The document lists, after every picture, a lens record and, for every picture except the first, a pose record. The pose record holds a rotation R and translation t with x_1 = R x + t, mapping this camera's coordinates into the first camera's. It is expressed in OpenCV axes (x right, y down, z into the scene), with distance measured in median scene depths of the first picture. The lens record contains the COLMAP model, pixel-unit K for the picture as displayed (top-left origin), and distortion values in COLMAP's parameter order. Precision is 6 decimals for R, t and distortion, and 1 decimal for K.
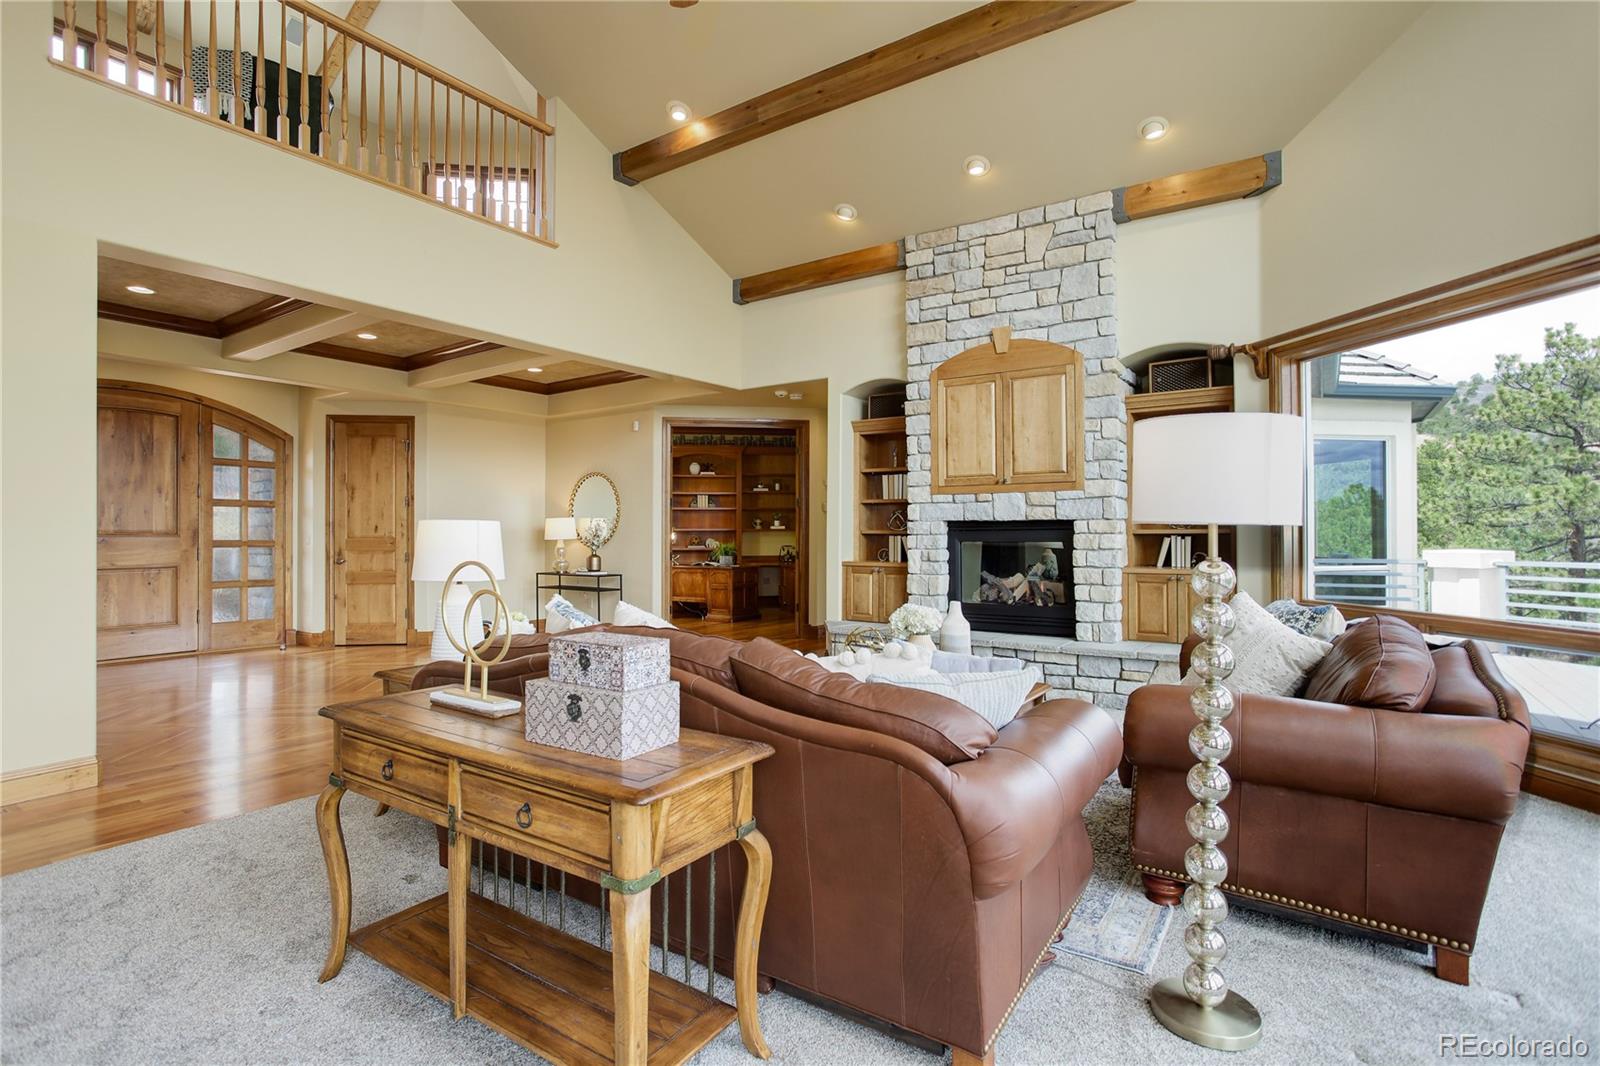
lens RADIAL K [[766.5, 0, 800.0], [0, 766.5, 533.0], [0, 0, 1]] dist [-0.053806, -0.000631]
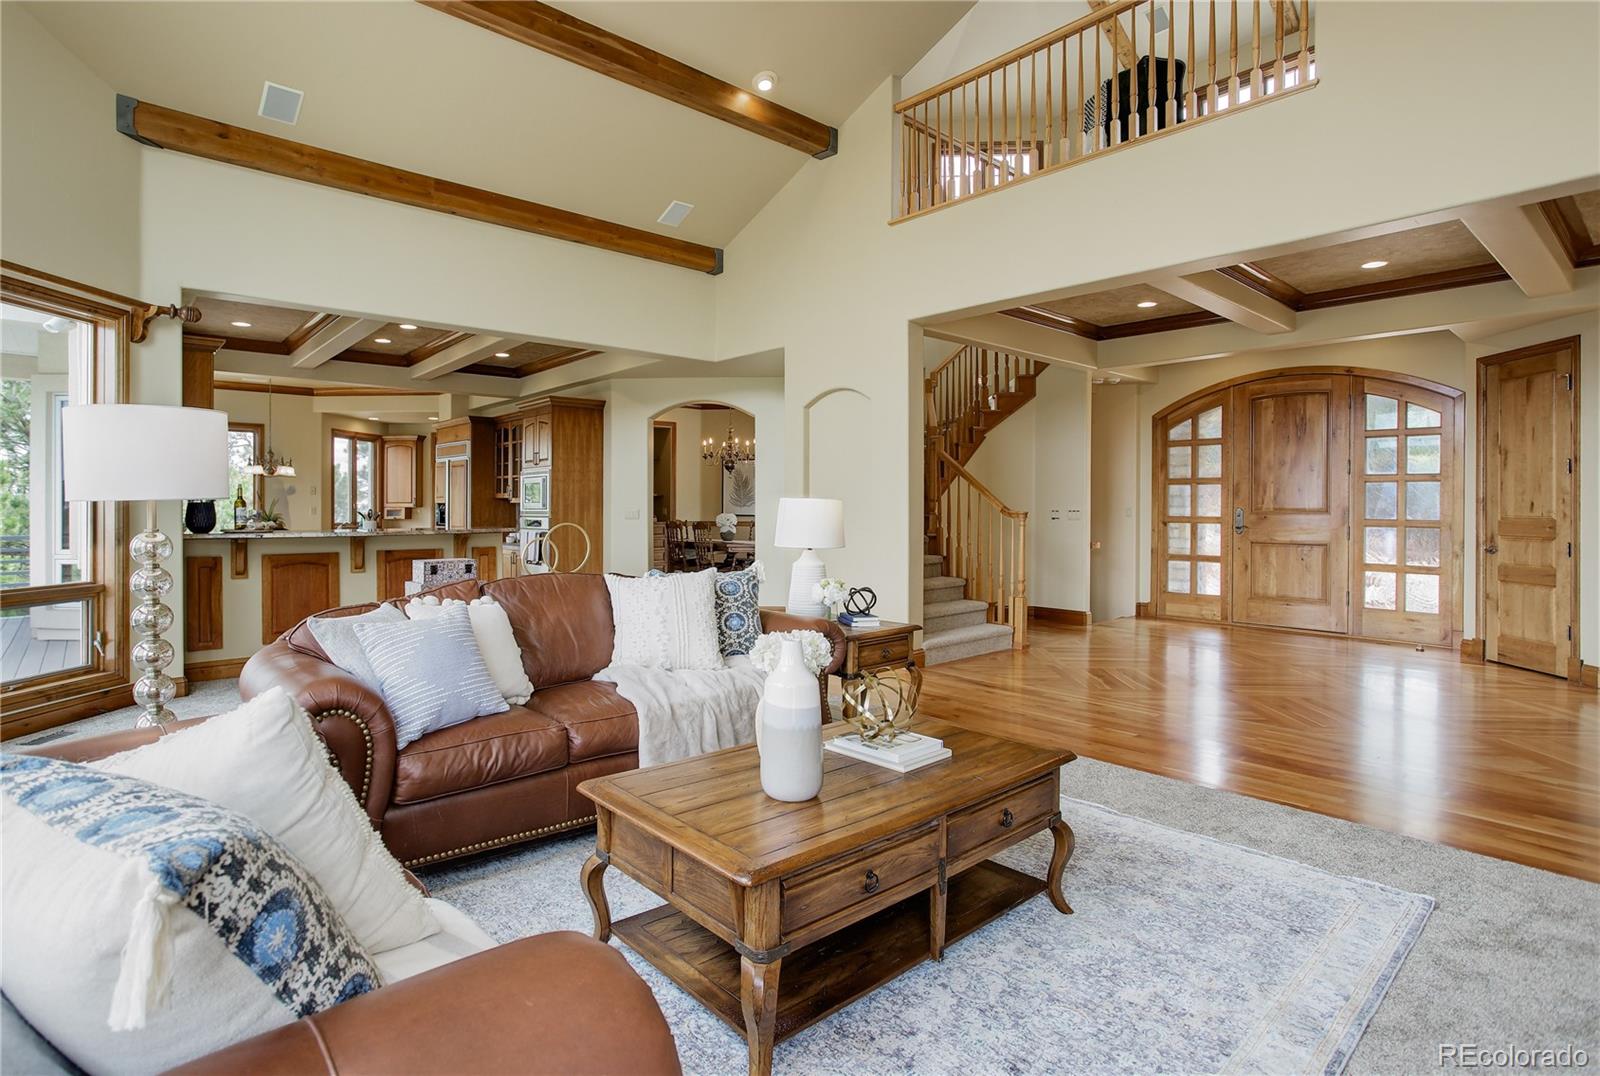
lens RADIAL K [[801.3, 0, 805.5], [0, 801.3, 509.0], [0, 0, 1]] dist [-0.000389, 0.000301]
pose [[-0.246761, 0.001875, -0.969074, 0.336032], [-0.005129, 0.999982, 0.003241, -0.002147], [0.969063, 0.005770, -0.246747, 0.531760]]
